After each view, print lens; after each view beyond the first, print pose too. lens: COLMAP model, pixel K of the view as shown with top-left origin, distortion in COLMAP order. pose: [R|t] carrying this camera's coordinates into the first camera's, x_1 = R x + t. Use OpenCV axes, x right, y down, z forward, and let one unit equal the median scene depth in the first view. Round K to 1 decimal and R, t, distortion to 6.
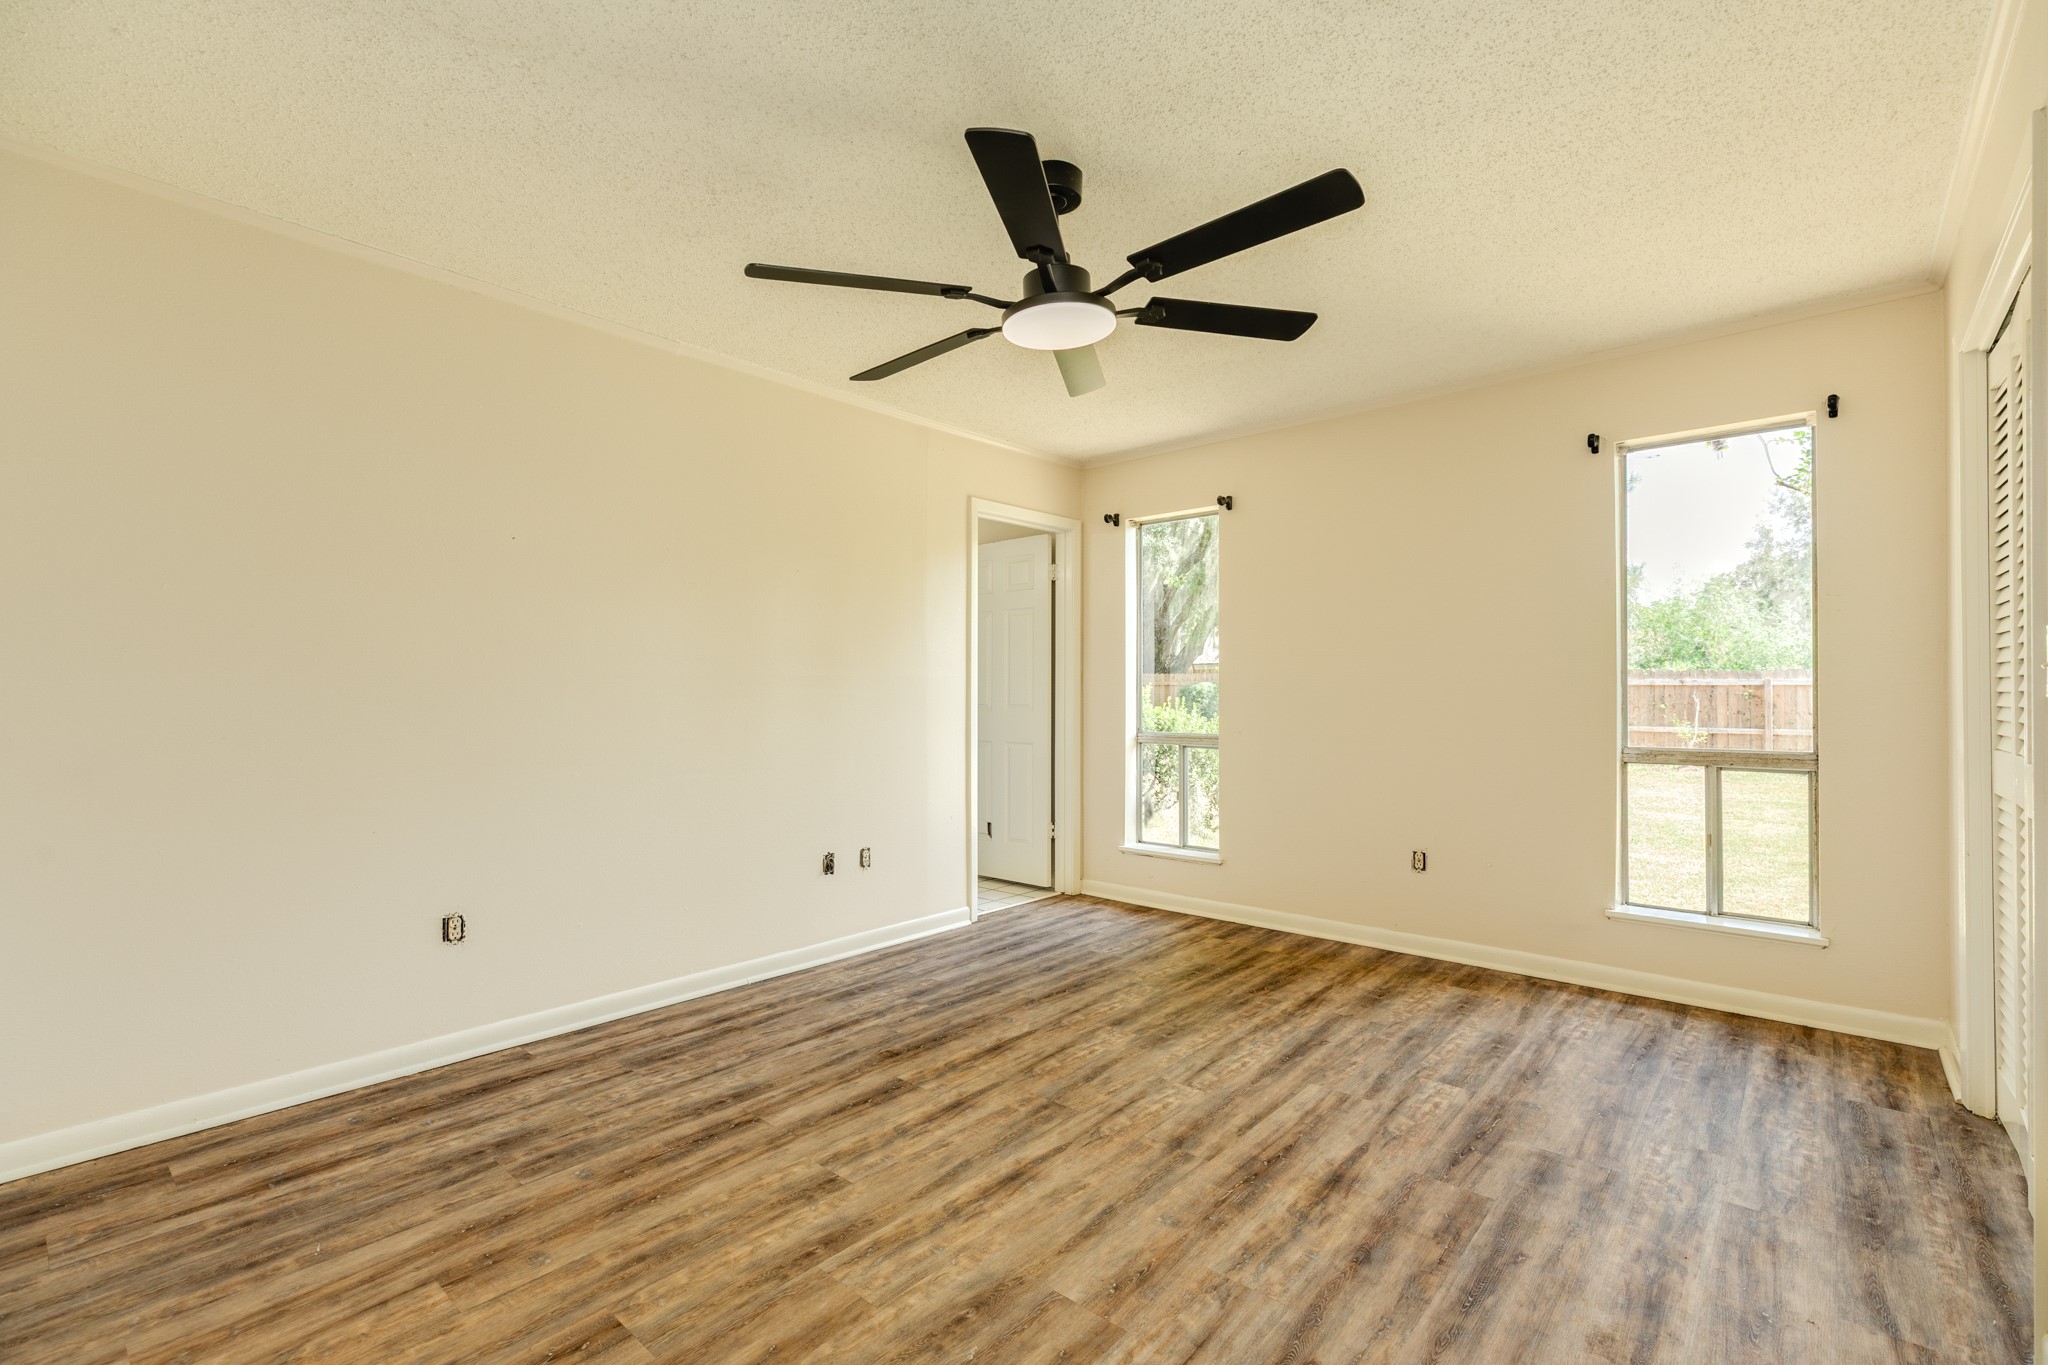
lens RADIAL K [[913.1, 0, 1023.3], [0, 913.1, 687.2], [0, 0, 1]] dist [0.004025, -0.000139]
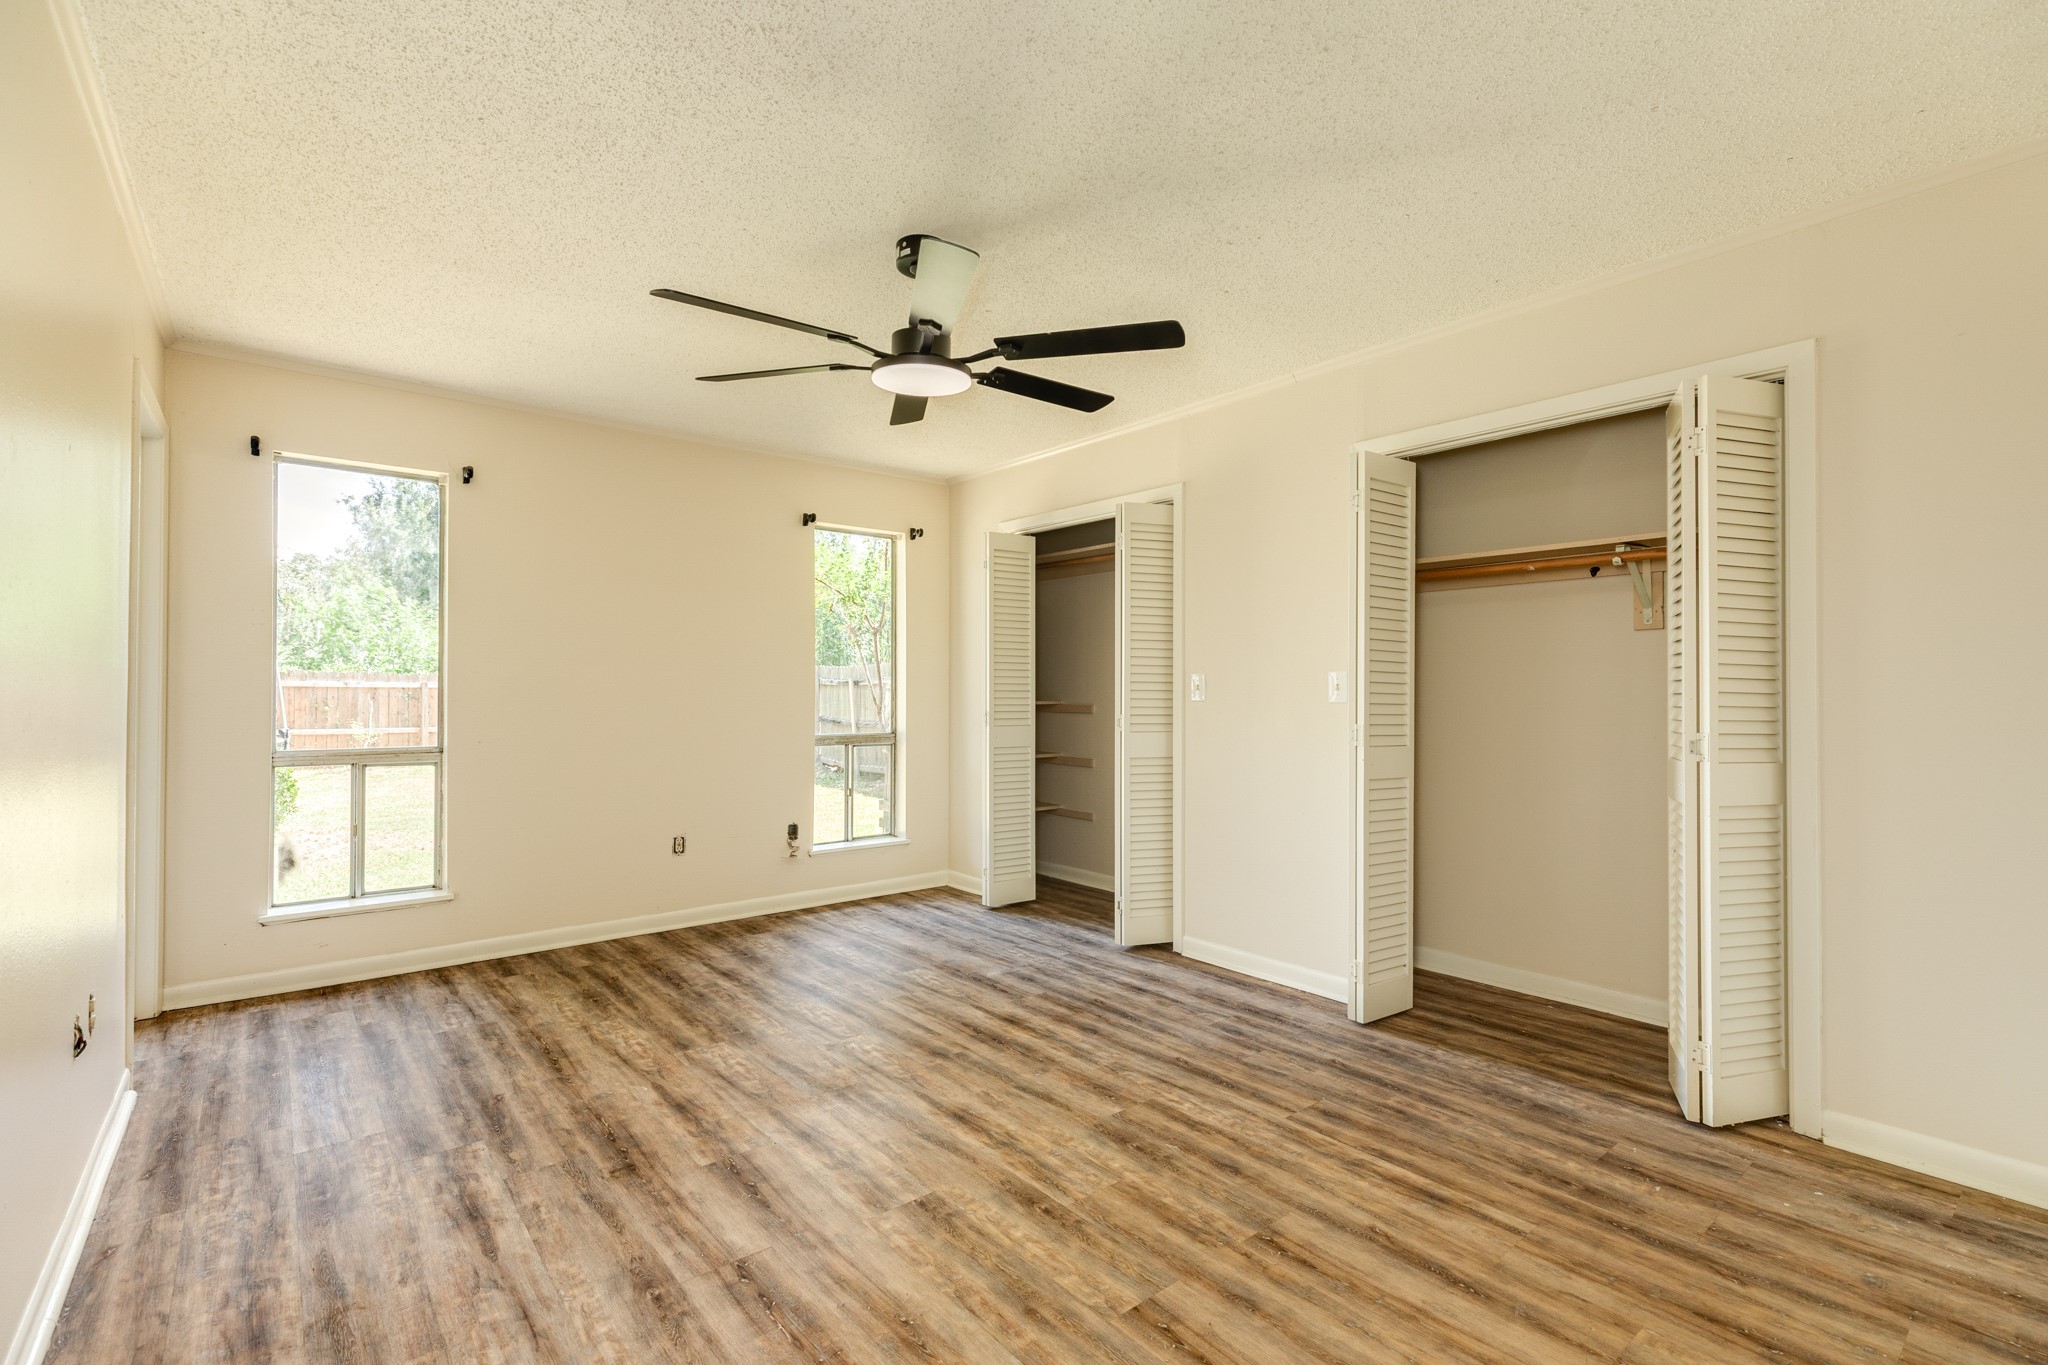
lens RADIAL K [[913.1, 0, 1022.7], [0, 913.1, 686.2], [0, 0, 1]] dist [0.004025, -0.000139]
pose [[0.163165, 0.009350, 0.986554, -0.768585], [-0.007531, 0.999938, -0.008231, -0.000729], [-0.986570, -0.006087, 0.163225, 0.493695]]
